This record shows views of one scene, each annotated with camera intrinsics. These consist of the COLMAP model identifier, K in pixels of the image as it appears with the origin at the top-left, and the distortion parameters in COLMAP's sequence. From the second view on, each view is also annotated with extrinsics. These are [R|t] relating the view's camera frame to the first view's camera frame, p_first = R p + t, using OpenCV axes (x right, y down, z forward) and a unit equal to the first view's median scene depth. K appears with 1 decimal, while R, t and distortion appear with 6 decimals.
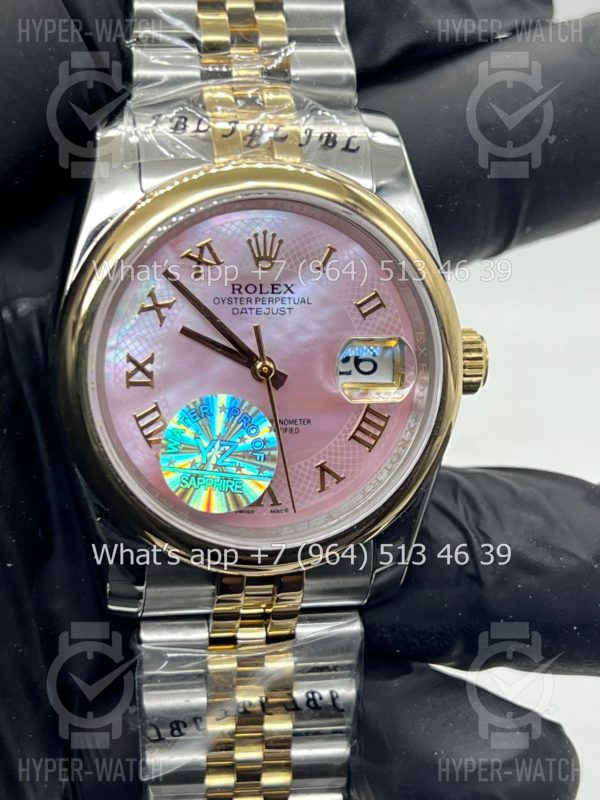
lens RADIAL K [[1904.3, 0, 277.9], [0, 1904.3, 387.7], [0, 0, 1]] dist [0.201960, -0.557556]
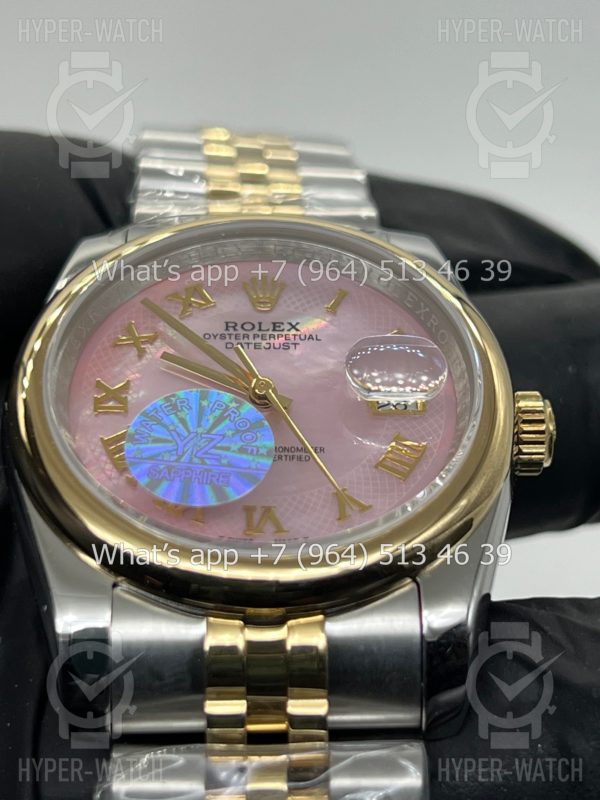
lens RADIAL K [[1904.3, 0, 277.9], [0, 1904.3, 387.7], [0, 0, 1]] dist [0.201960, -0.557556]
pose [[0.985723, -0.118492, -0.119621, 0.096761], [-0.000278, 0.709308, -0.704899, 0.562850], [0.168373, 0.694868, 0.699148, 0.422490]]
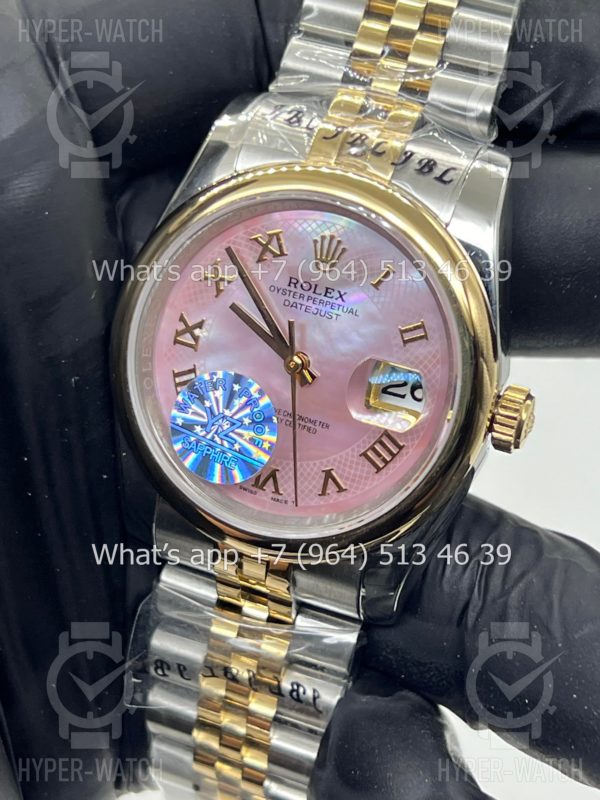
lens RADIAL K [[1904.3, 0, 277.9], [0, 1904.3, 387.7], [0, 0, 1]] dist [0.201960, -0.557556]
pose [[0.855105, 0.282970, -0.434422, 0.434914], [-0.278746, 0.957434, 0.074969, -0.071857], [0.437145, 0.056988, 0.897584, 0.065494]]
